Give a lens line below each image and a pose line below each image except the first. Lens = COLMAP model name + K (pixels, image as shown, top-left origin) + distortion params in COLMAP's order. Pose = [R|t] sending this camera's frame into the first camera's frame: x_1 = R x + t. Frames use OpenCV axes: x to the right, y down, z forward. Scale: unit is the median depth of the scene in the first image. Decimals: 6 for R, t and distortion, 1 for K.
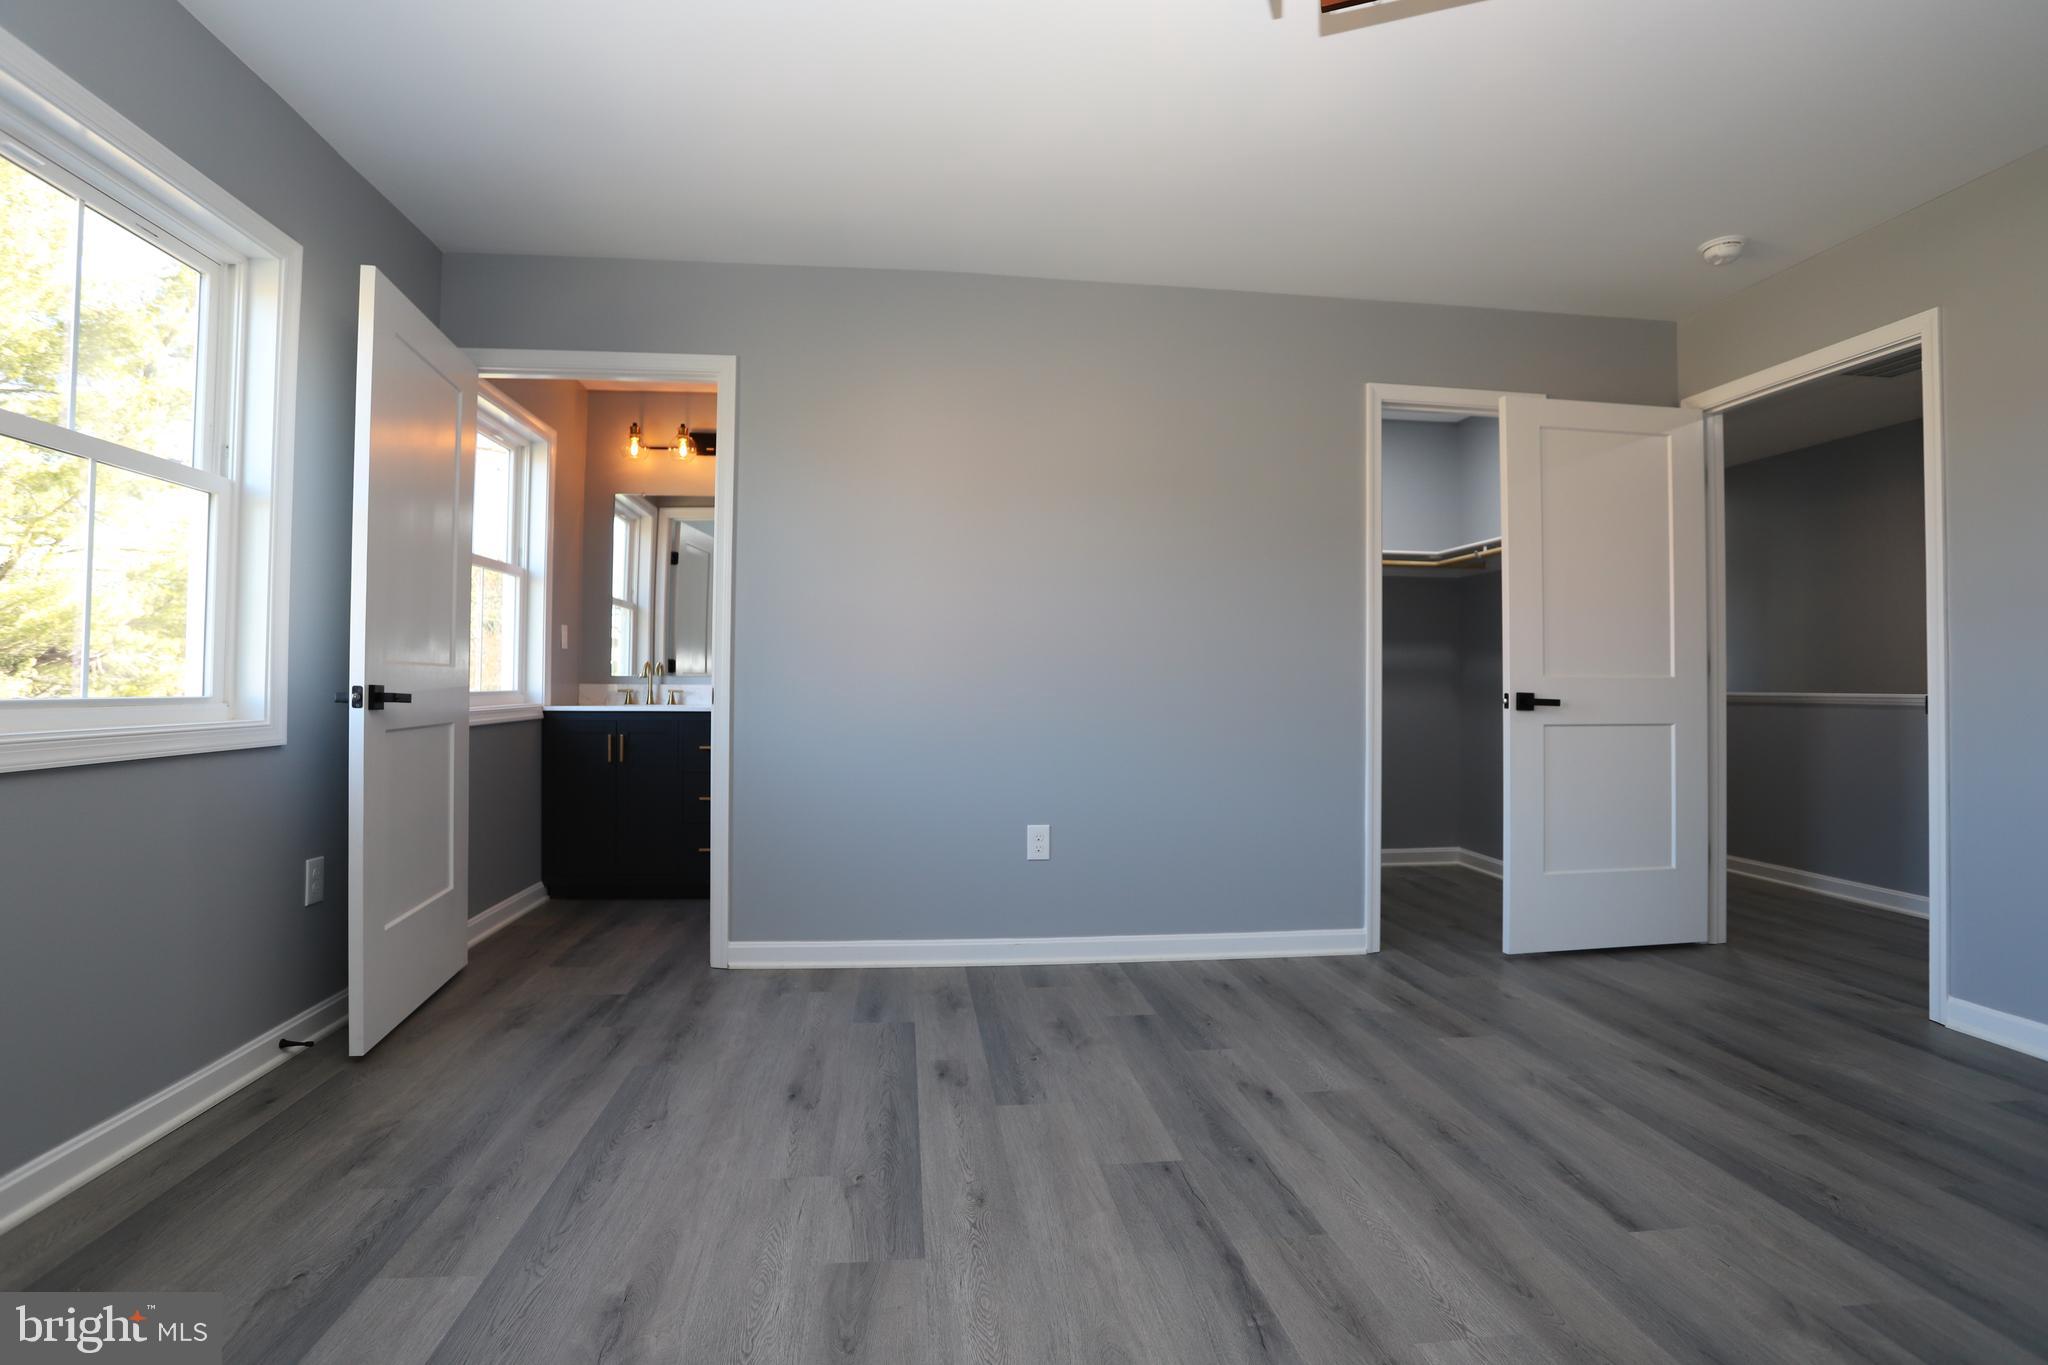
lens RADIAL K [[995.2, 0, 1011.9], [0, 995.2, 668.9], [0, 0, 1]] dist [-0.070330, 0.026753]
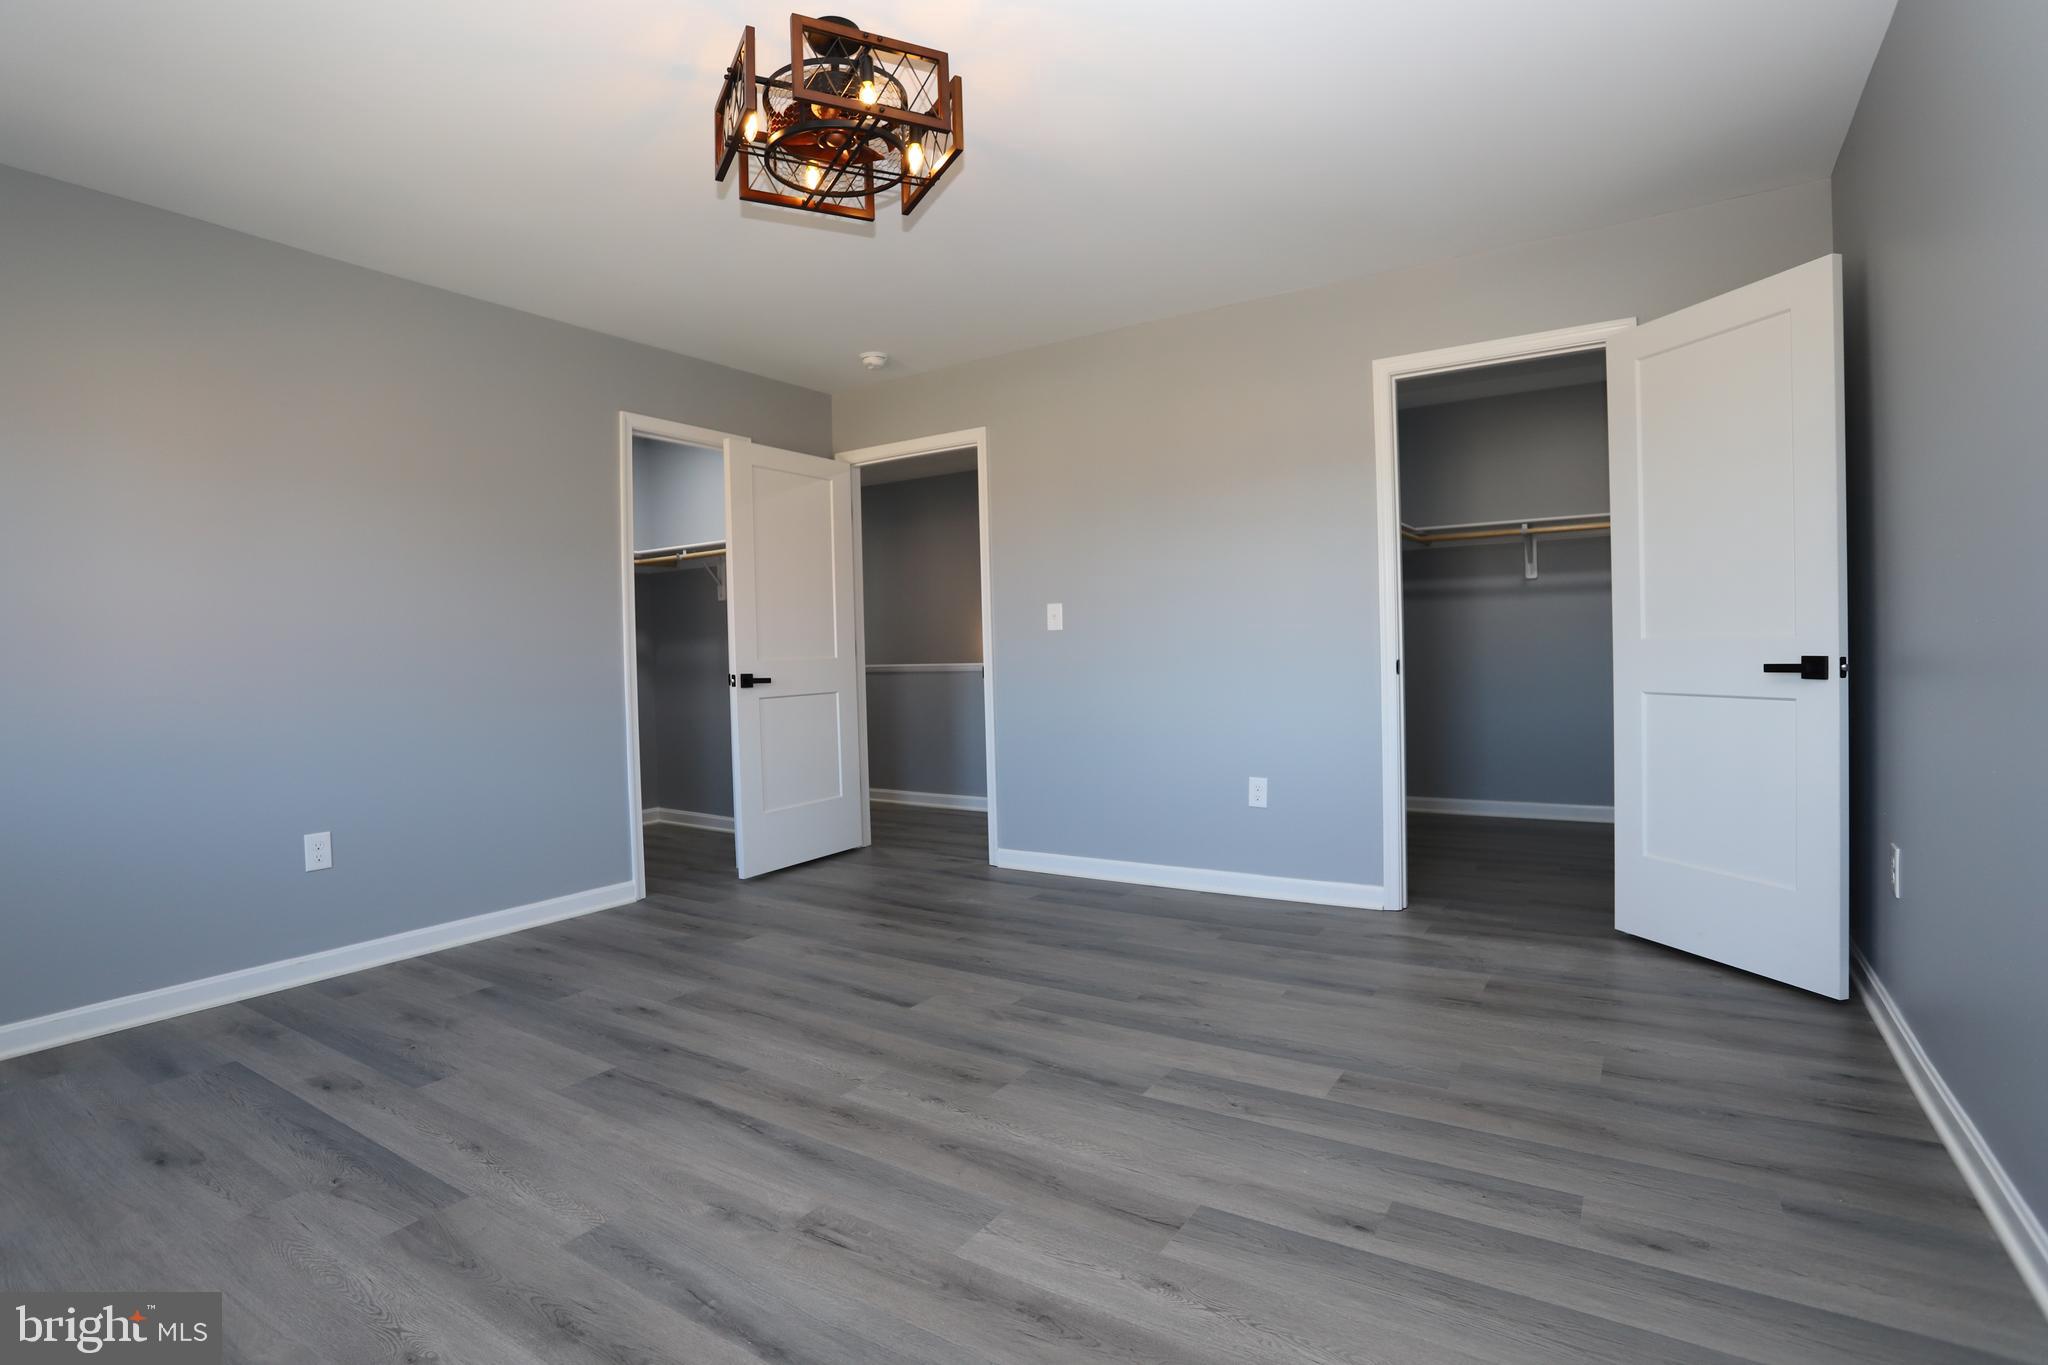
lens RADIAL K [[995.2, 0, 1011.9], [0, 995.2, 668.9], [0, 0, 1]] dist [-0.070330, 0.026753]
pose [[0.641933, -0.036000, 0.765915, -0.313331], [0.017074, 0.999321, 0.032660, -0.023697], [-0.766571, -0.007888, 0.642112, -0.125647]]
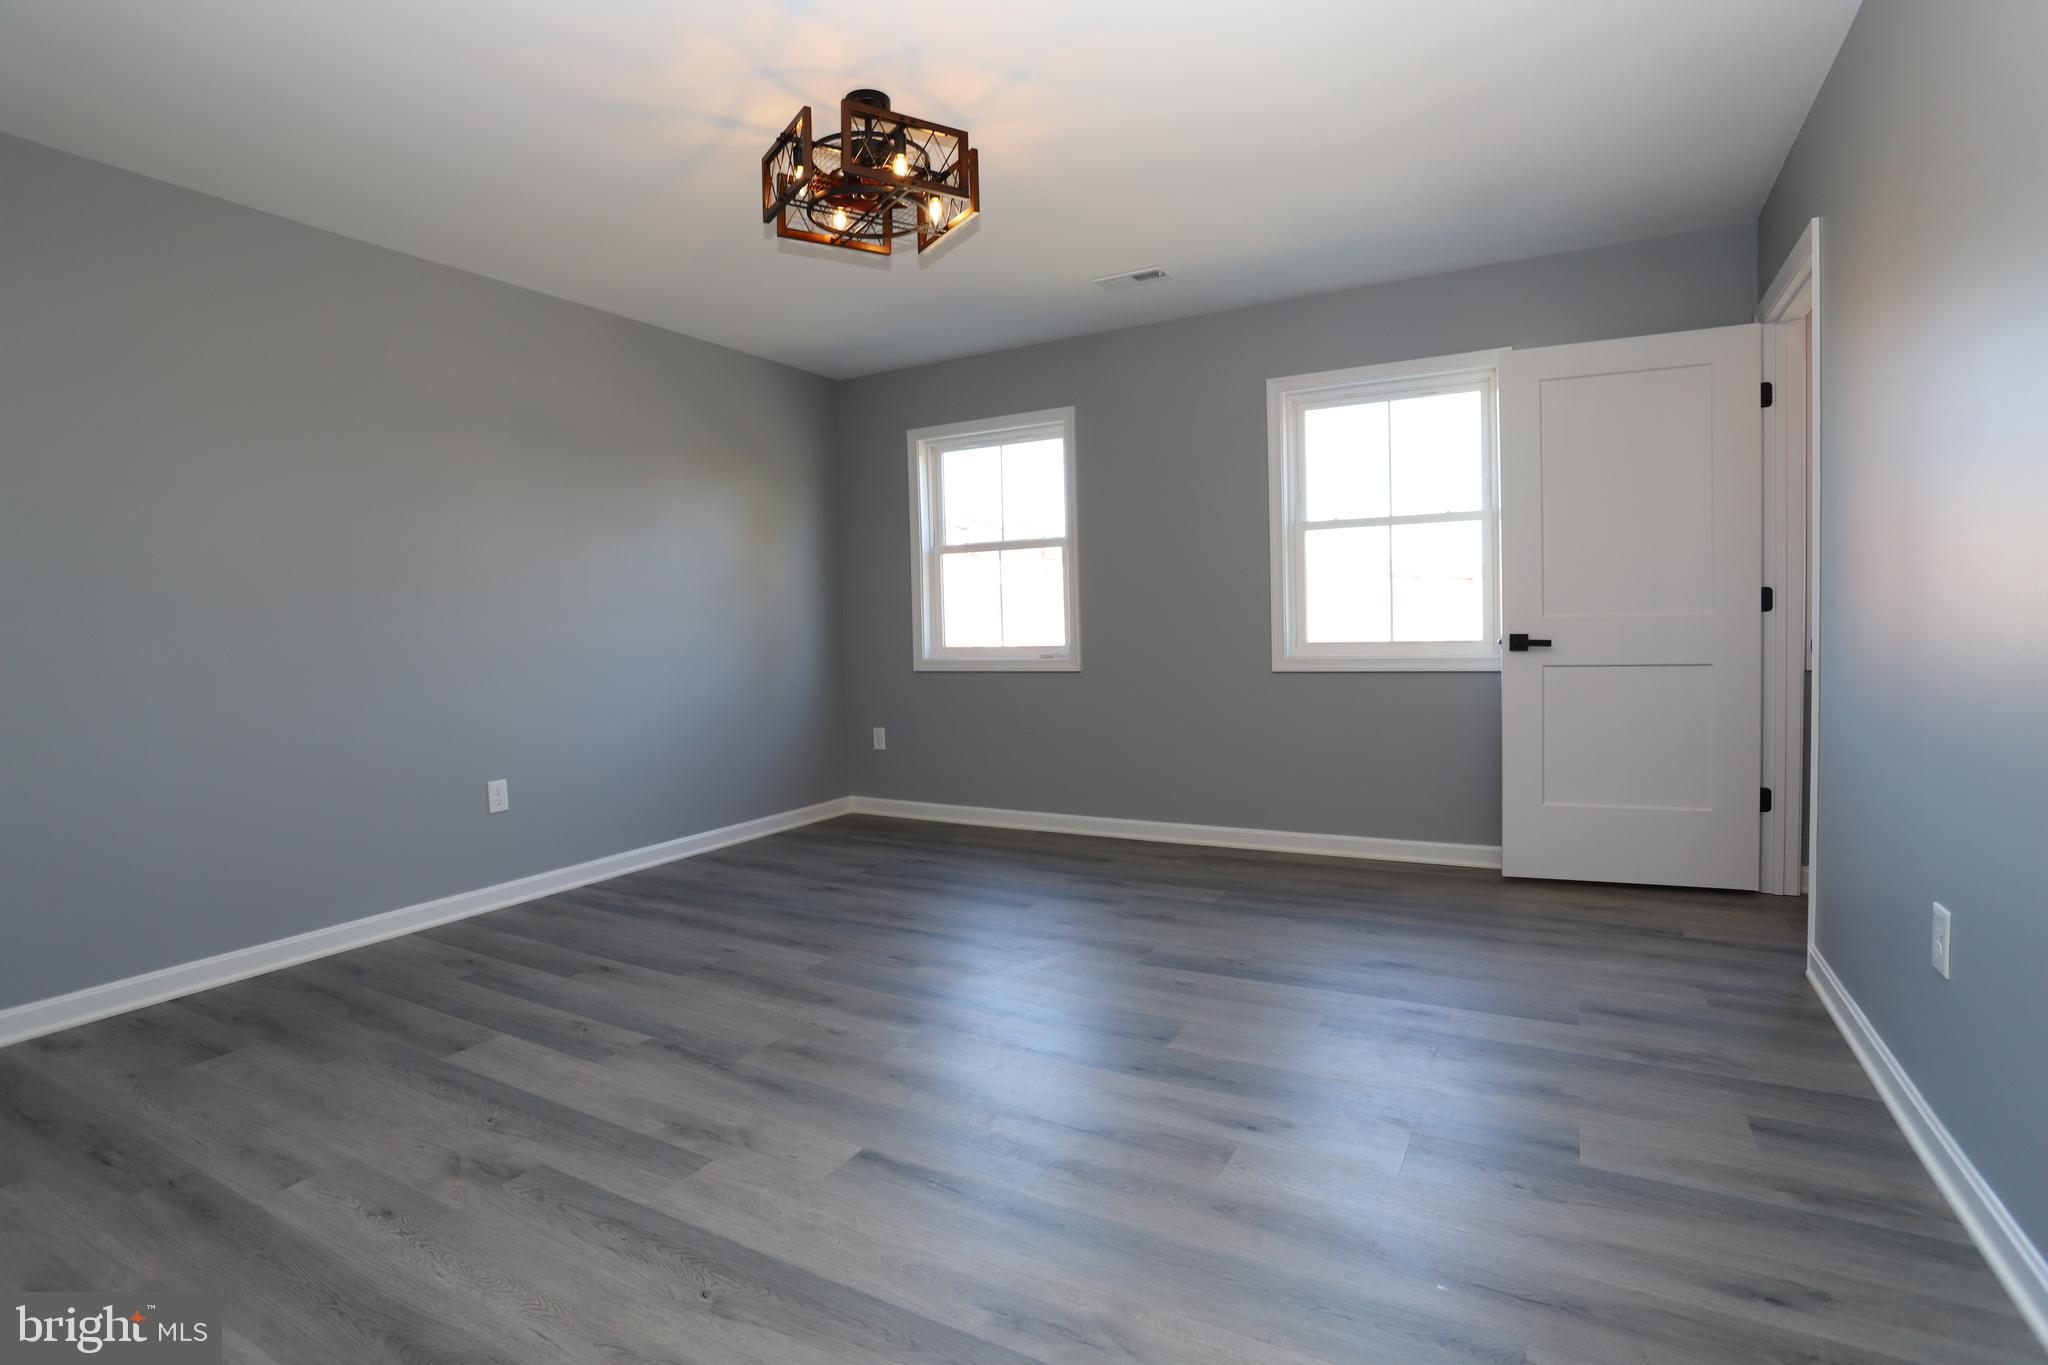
lens RADIAL K [[995.2, 0, 1011.9], [0, 995.2, 668.9], [0, 0, 1]] dist [-0.070330, 0.026753]
pose [[-0.587611, 0.046117, -0.807828, 0.902762], [0.037613, 0.998852, 0.029662, -0.002117], [0.808269, -0.012955, -0.588671, 1.139221]]
